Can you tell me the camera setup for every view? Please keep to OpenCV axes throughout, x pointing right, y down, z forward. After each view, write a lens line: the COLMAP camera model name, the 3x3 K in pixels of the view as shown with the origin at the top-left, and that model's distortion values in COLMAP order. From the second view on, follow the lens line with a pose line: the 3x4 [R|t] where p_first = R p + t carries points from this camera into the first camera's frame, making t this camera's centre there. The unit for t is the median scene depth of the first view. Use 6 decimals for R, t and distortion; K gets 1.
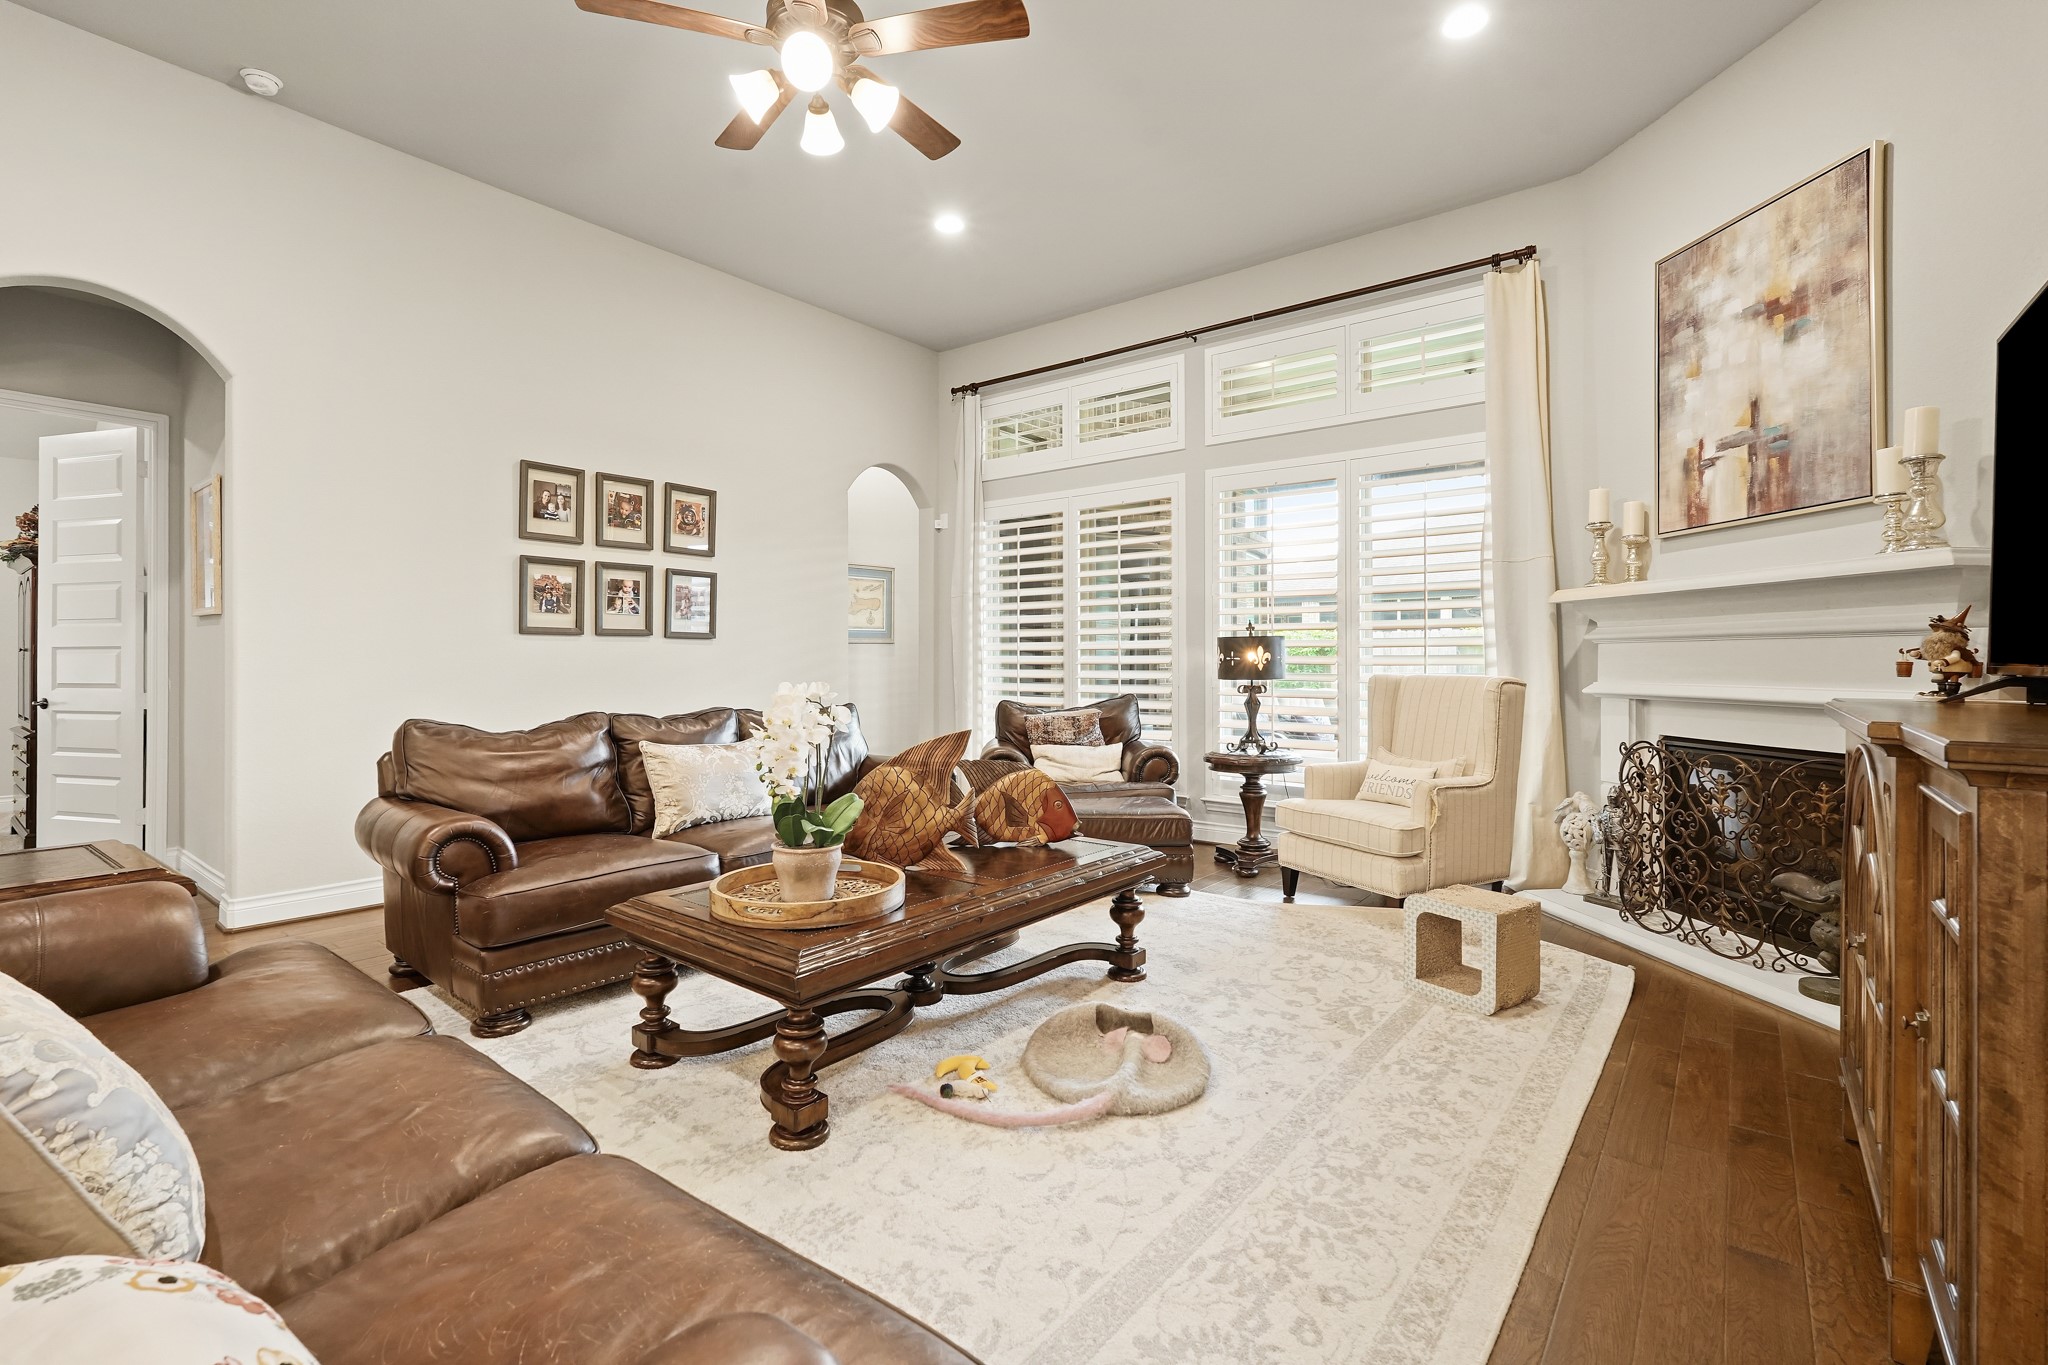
lens RADIAL K [[905.0, 0, 1020.8], [0, 905.0, 661.3], [0, 0, 1]] dist [-0.005452, 0.000976]
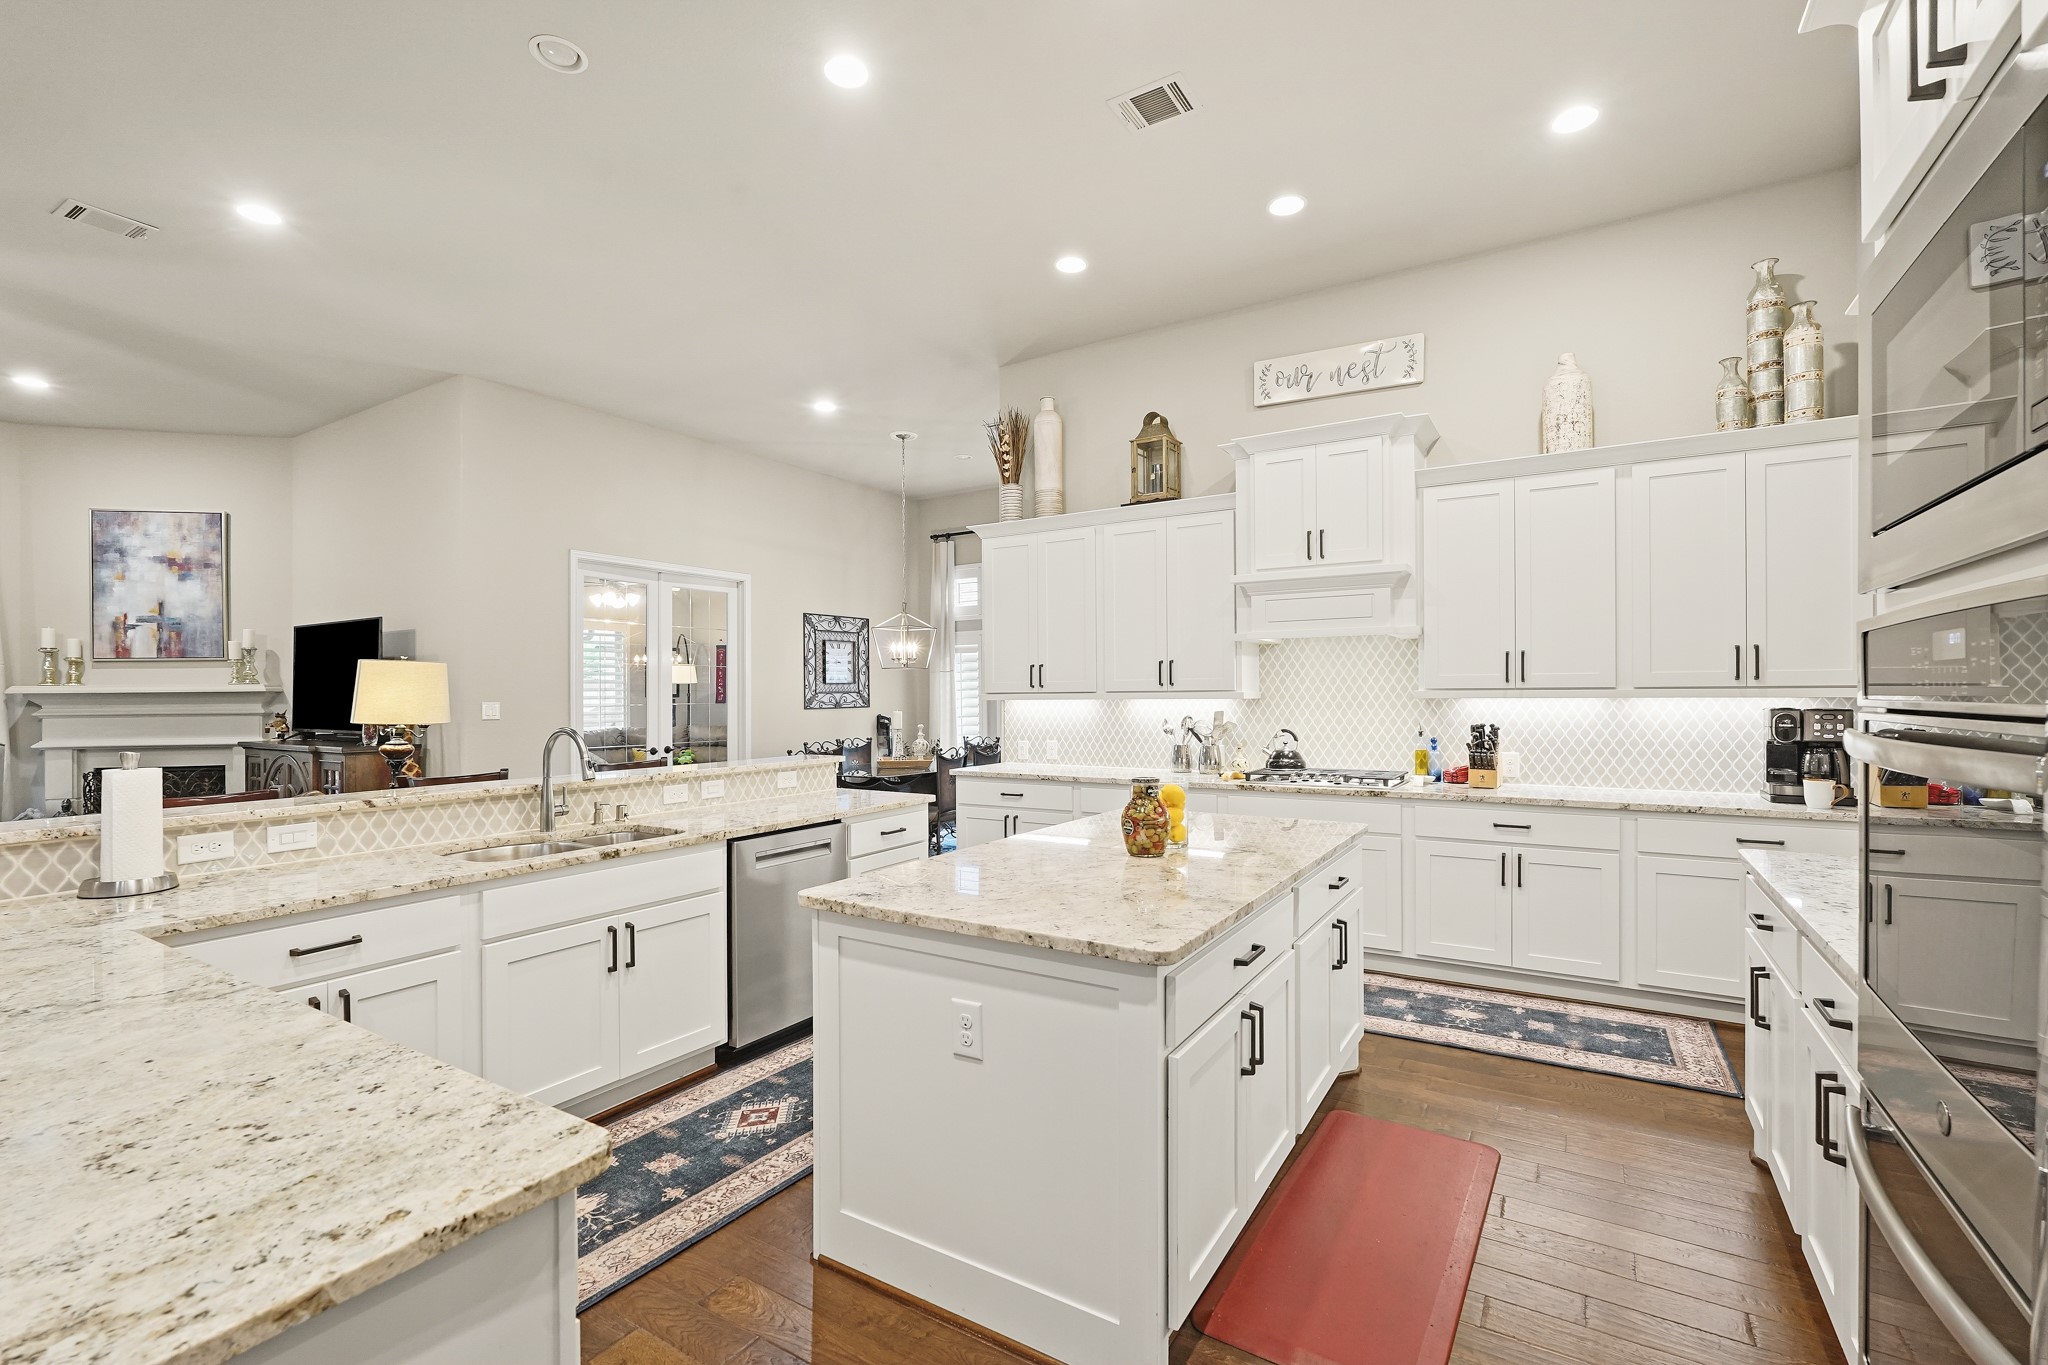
lens RADIAL K [[905.0, 0, 1024.5], [0, 905.0, 689.6], [0, 0, 1]] dist [-0.005452, 0.000976]
pose [[-0.112569, 0.003432, 0.993638, -1.313367], [0.010339, 0.999944, -0.002283, -0.054784], [-0.993590, 0.010017, -0.112598, -0.664414]]
